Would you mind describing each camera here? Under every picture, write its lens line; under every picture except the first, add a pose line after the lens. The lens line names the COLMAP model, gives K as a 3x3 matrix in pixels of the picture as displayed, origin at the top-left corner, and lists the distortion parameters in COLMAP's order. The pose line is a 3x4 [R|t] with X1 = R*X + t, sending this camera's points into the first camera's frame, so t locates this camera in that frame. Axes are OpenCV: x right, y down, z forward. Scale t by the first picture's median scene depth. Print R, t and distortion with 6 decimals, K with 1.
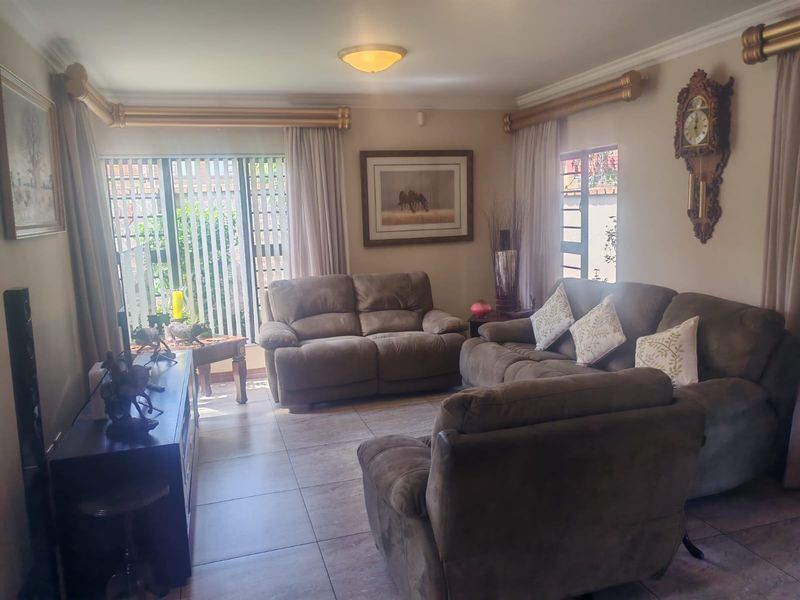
lens RADIAL K [[628.5, 0, 398.2], [0, 628.5, 304.7], [0, 0, 1]] dist [0.047449, -0.009930]
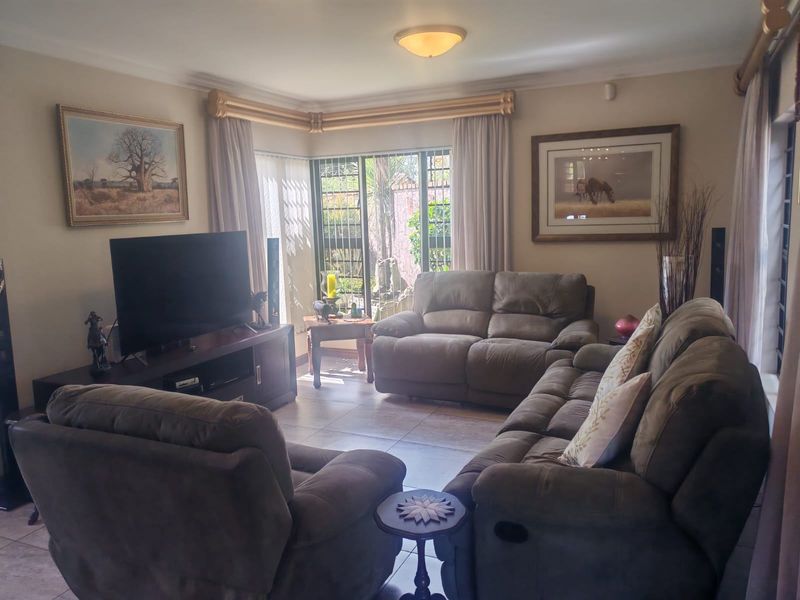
lens RADIAL K [[628.5, 0, 398.6], [0, 628.5, 296.6], [0, 0, 1]] dist [0.047449, -0.009930]
pose [[0.739824, 0.104226, -0.664679, 0.429762], [-0.095814, 0.994180, 0.049248, -0.041545], [0.665944, 0.027251, 0.745504, 0.202780]]
